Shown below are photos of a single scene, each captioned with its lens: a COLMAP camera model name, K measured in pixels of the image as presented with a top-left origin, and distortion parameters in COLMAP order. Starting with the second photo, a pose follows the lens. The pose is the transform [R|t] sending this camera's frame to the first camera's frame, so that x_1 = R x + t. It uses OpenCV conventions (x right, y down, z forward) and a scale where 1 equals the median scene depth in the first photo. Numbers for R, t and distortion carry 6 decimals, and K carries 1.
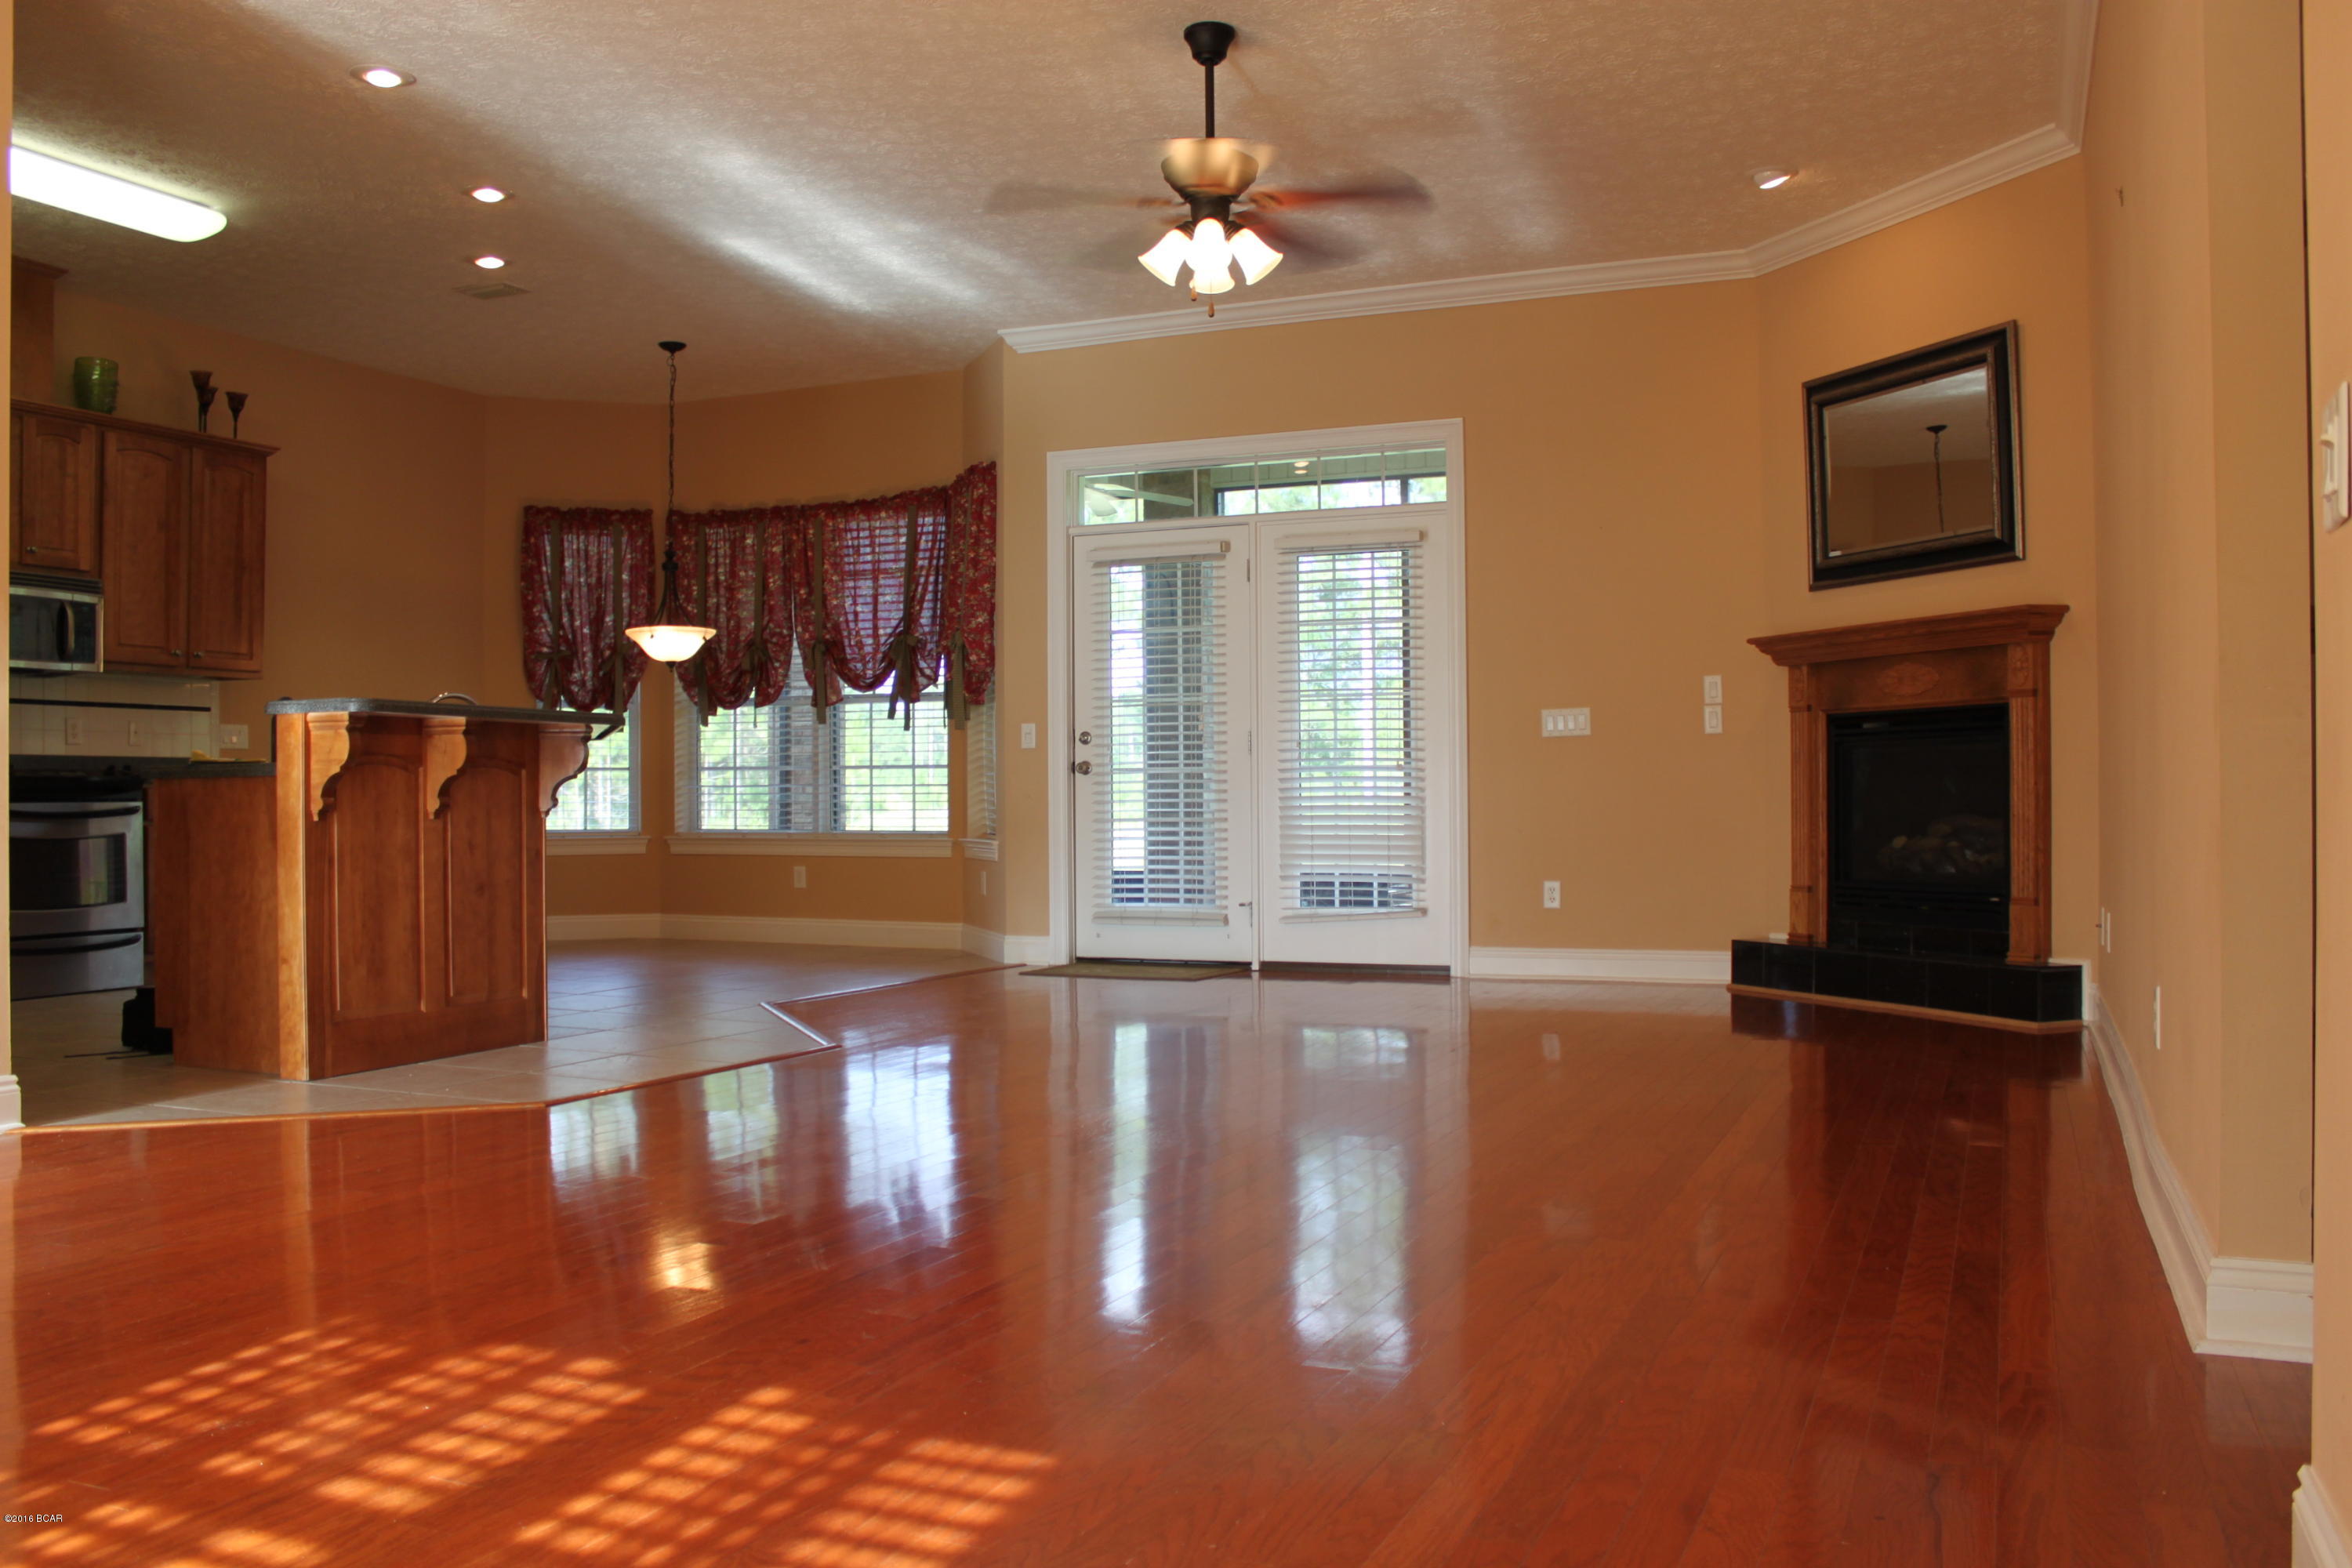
lens RADIAL K [[1946.7, 0, 1176.0], [0, 1946.7, 784.0], [0, 0, 1]] dist [-0.164043, 0.146341]
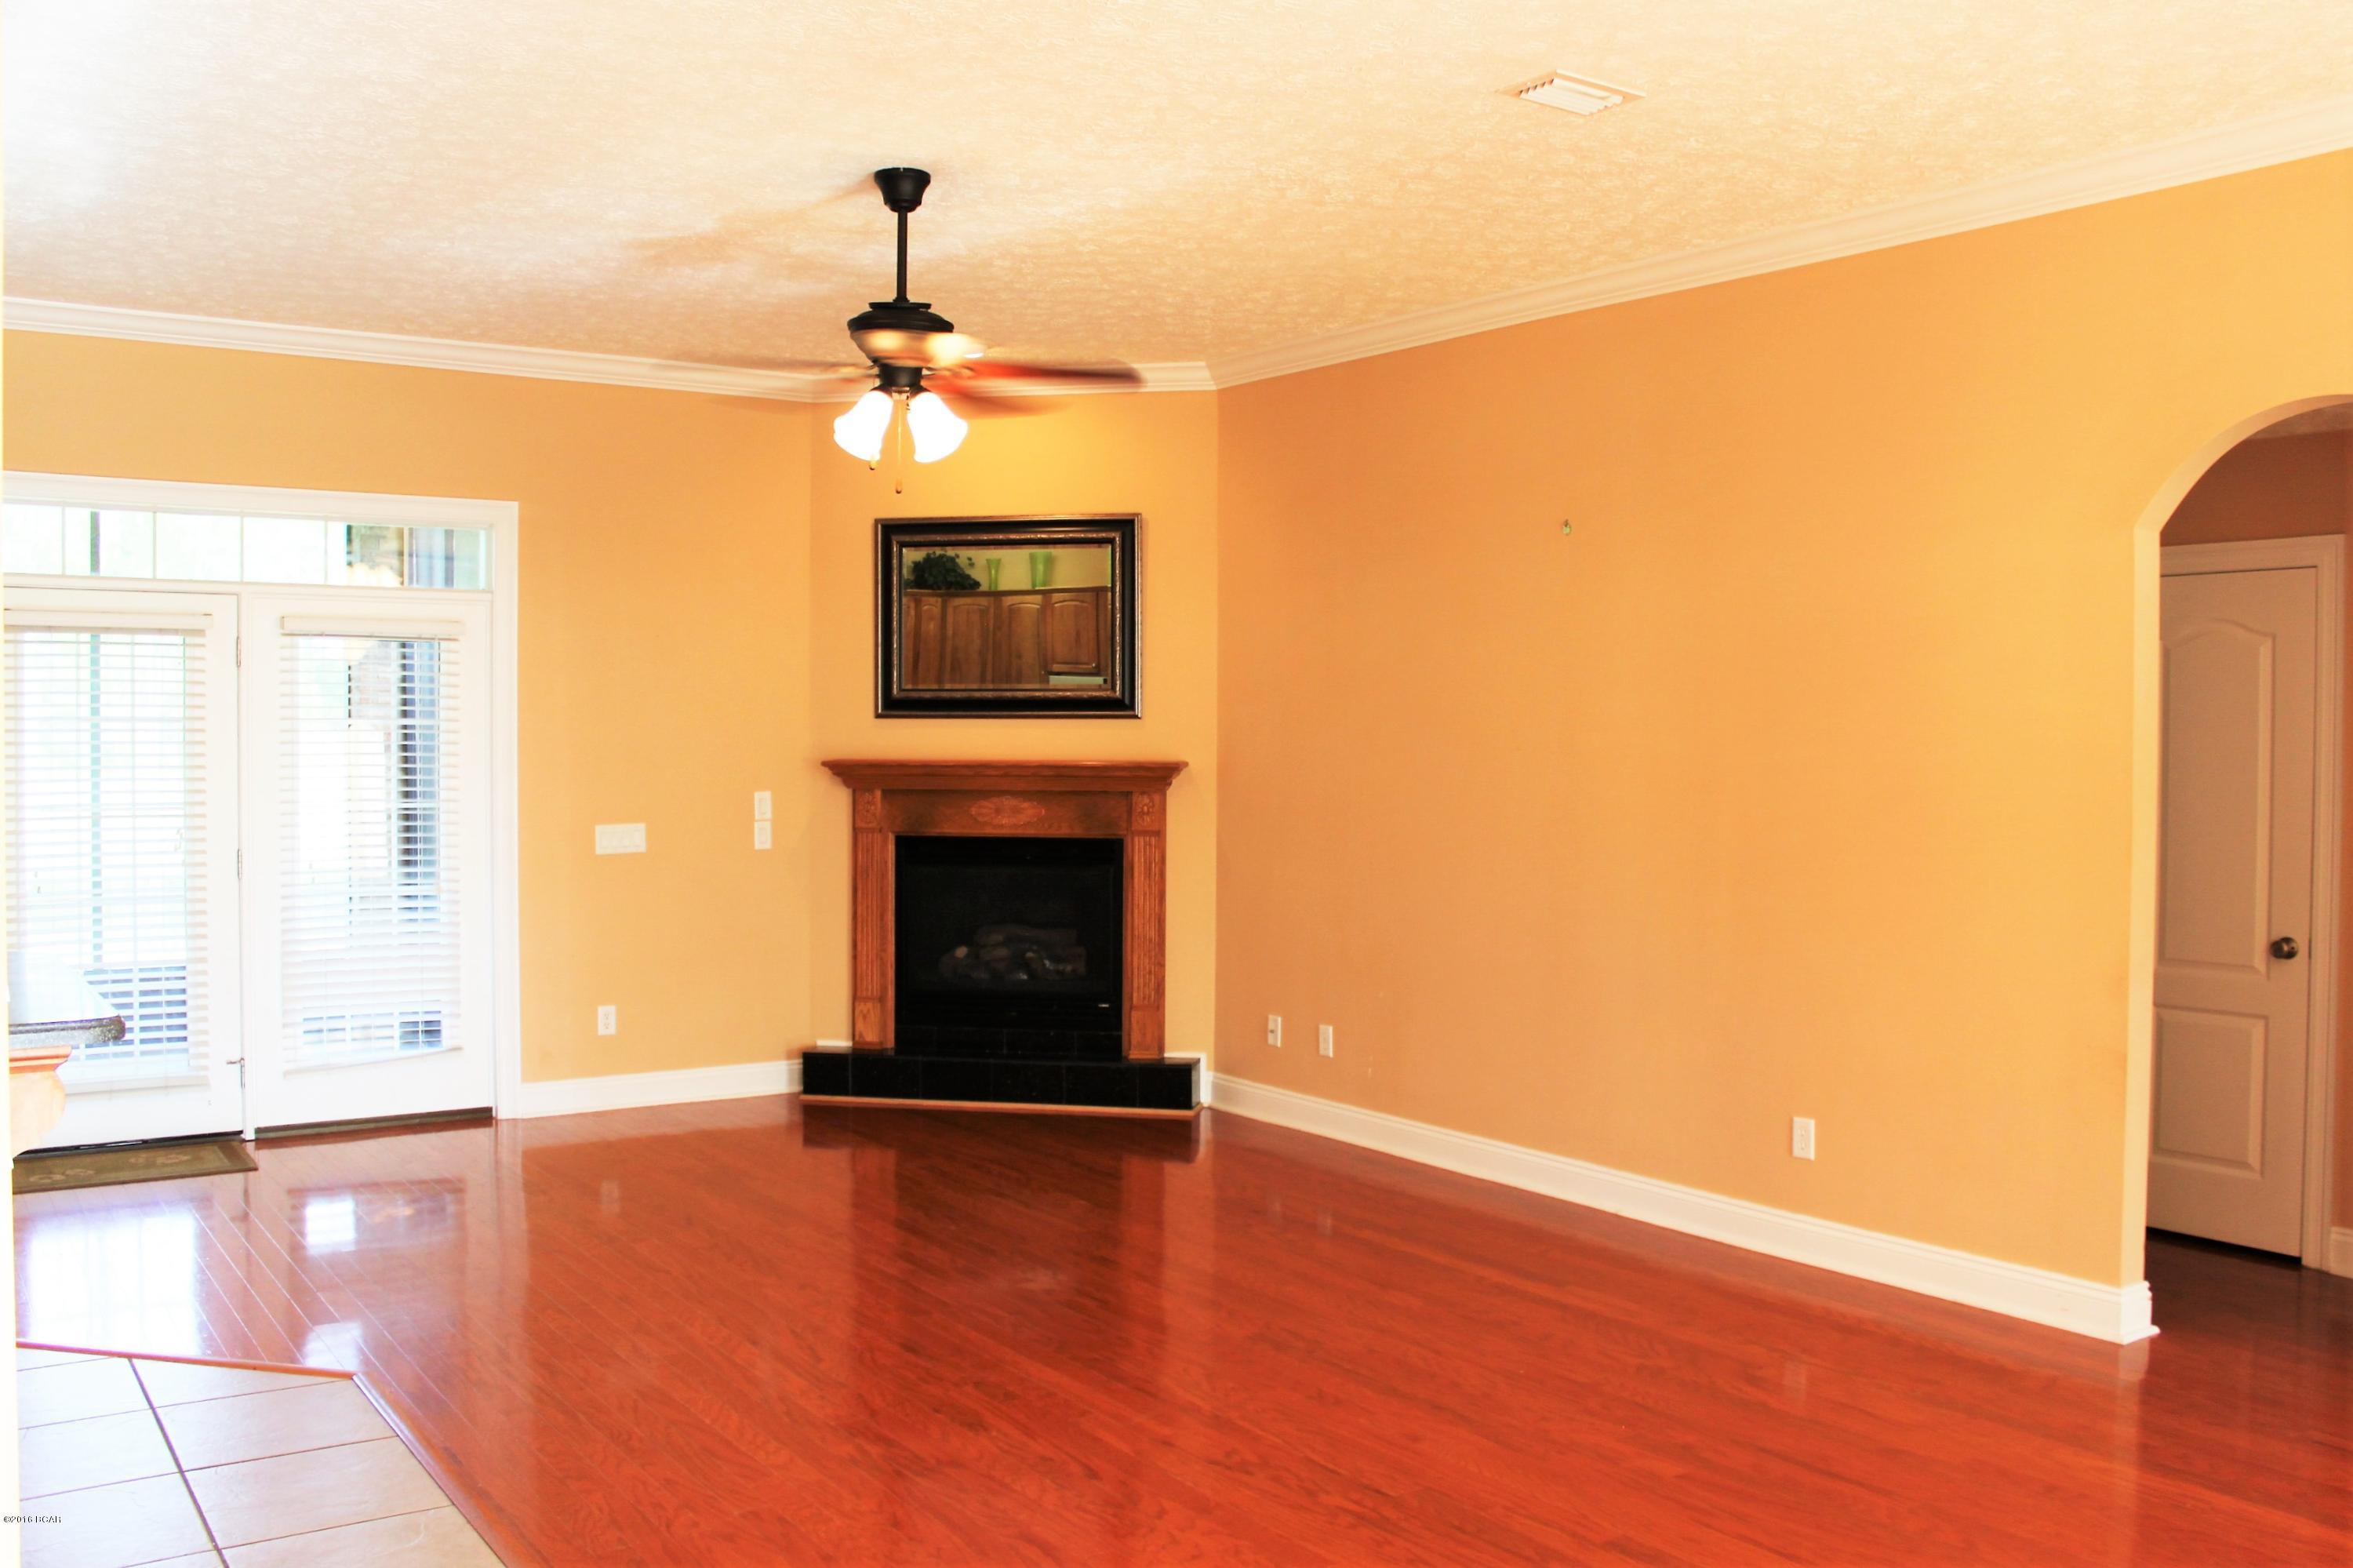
lens RADIAL K [[1991.8, 0, 1180.9], [0, 1991.8, 811.3], [0, 0, 1]] dist [-0.175165, 0.147368]
pose [[0.520863, -0.022076, 0.853355, -0.449831], [-0.014689, 0.999286, 0.034816, -0.078156], [-0.853514, -0.030669, 0.520167, 0.247724]]
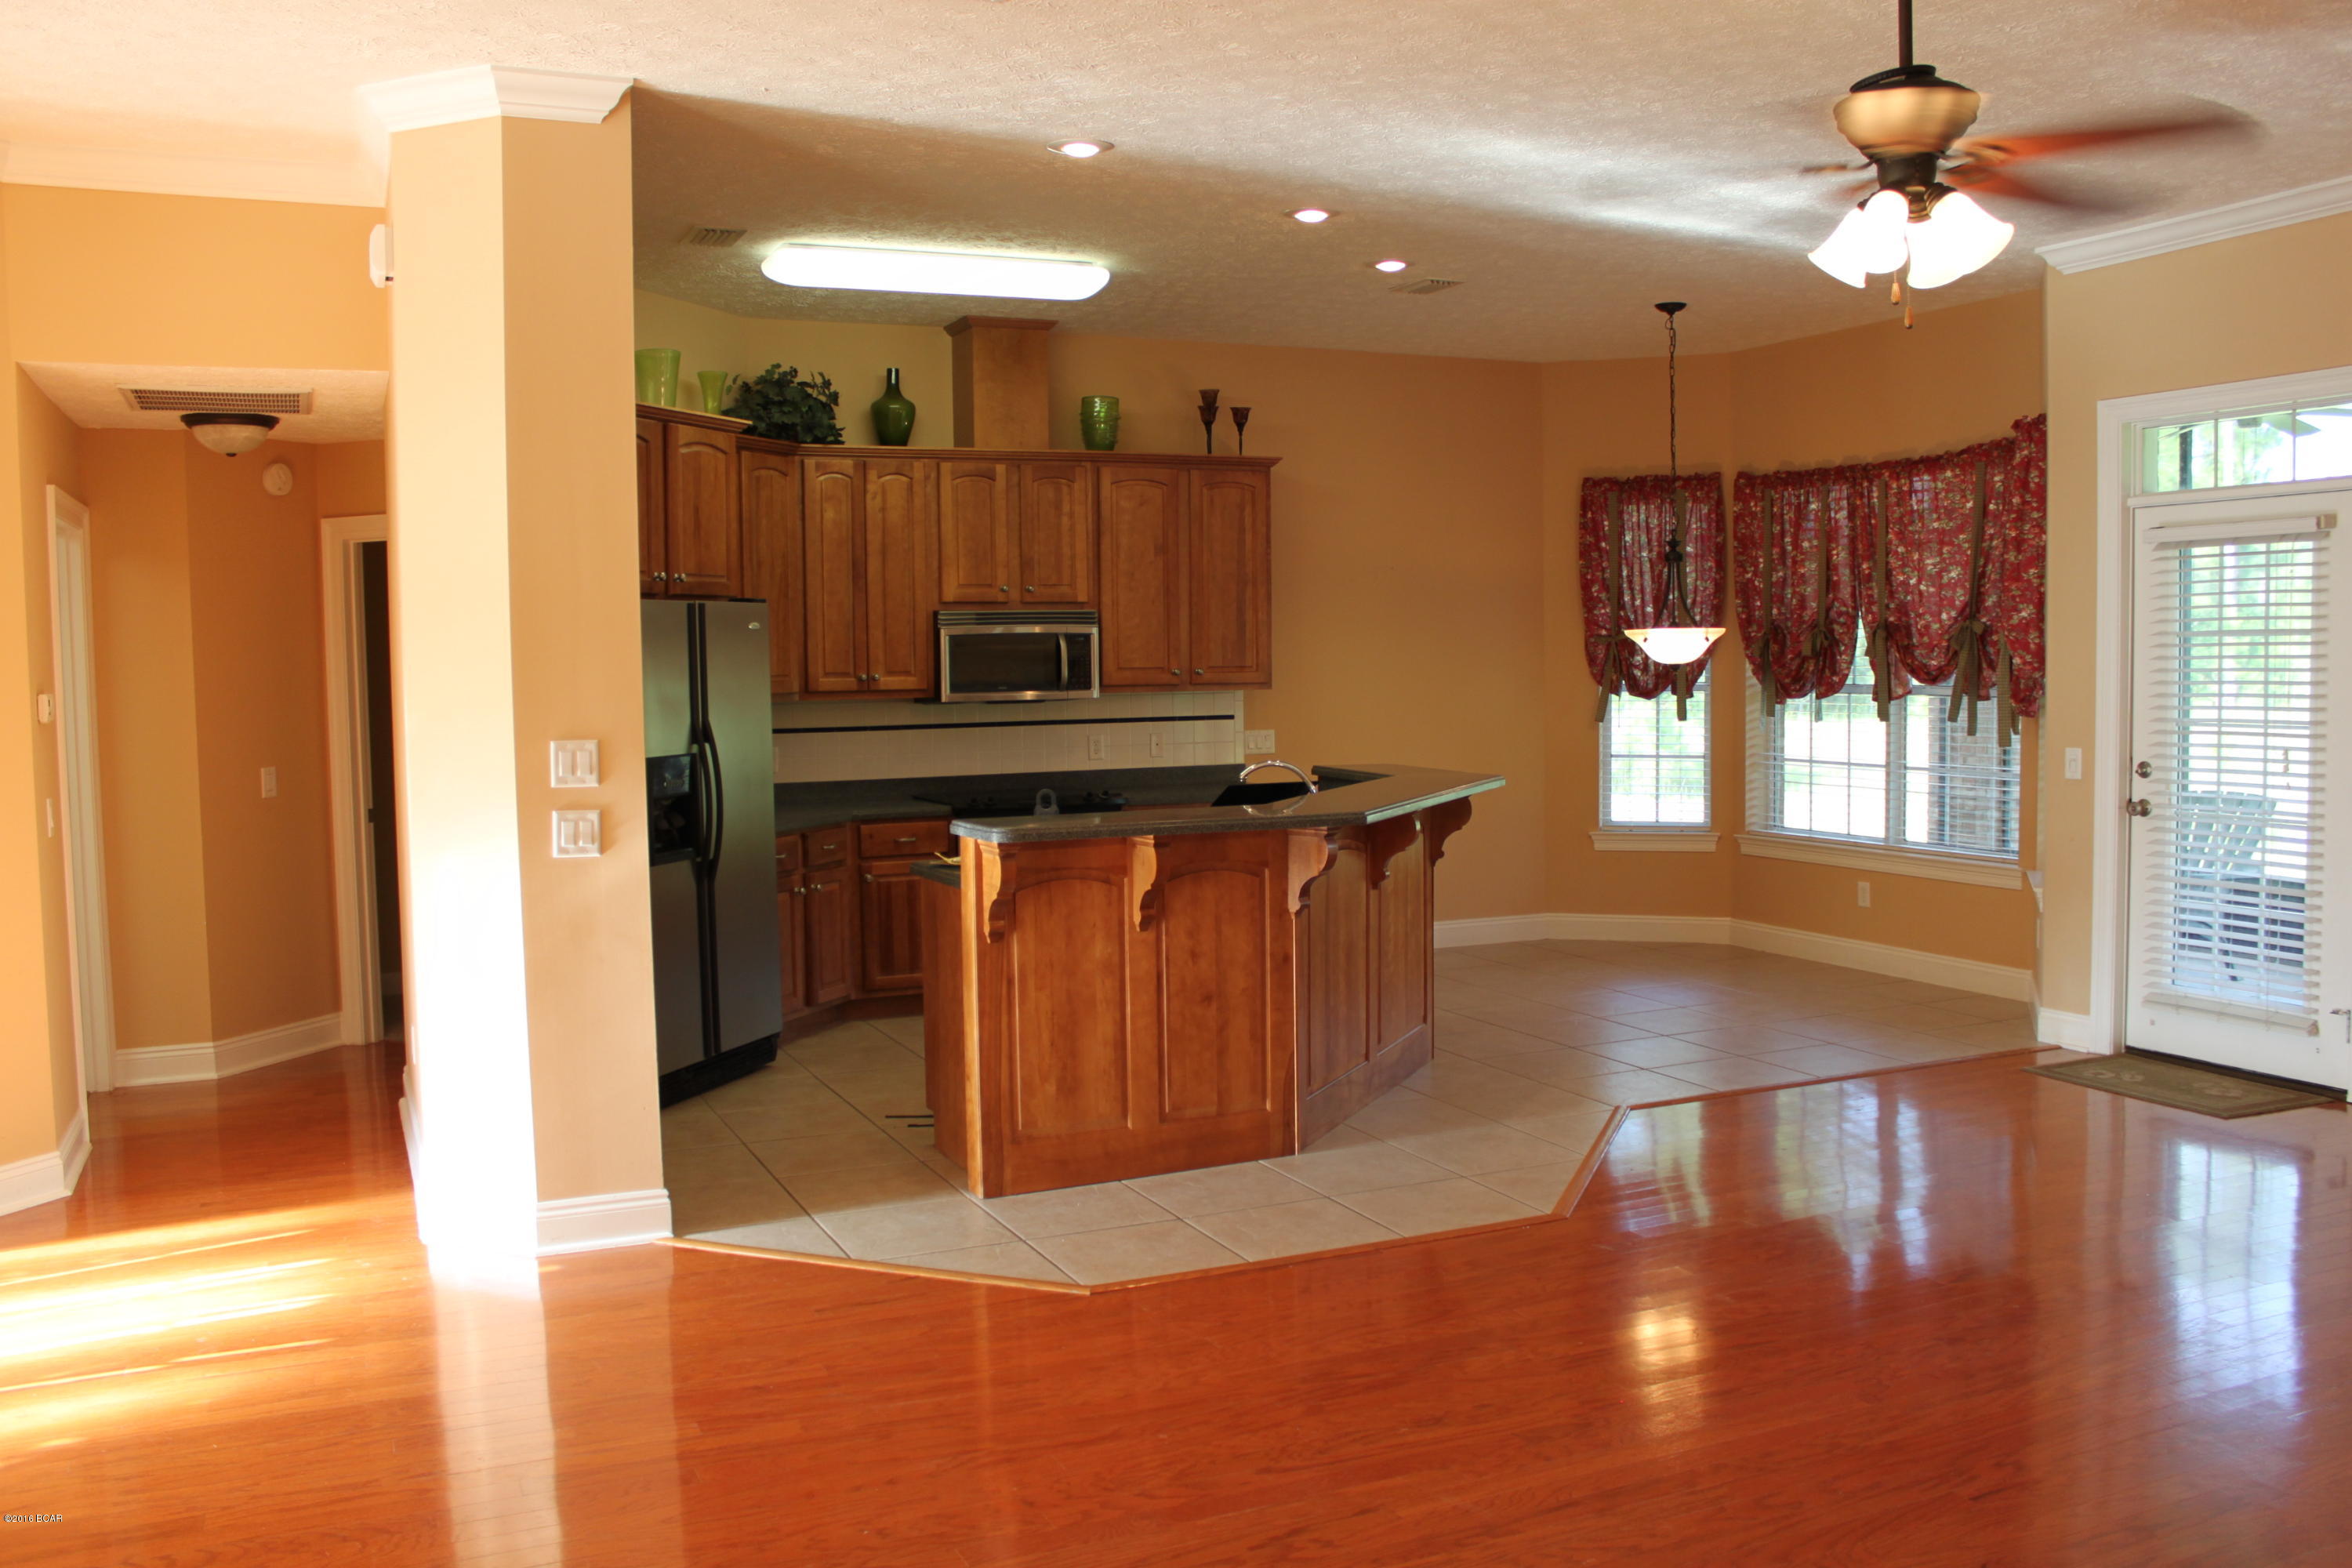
lens RADIAL K [[1946.7, 0, 1176.0], [0, 1946.7, 784.0], [0, 0, 1]] dist [-0.164043, 0.146341]
pose [[0.742212, 0.038893, -0.669035, 0.178913], [0.014149, 0.997183, 0.073666, -0.083084], [0.670016, -0.064142, 0.739571, 0.192951]]
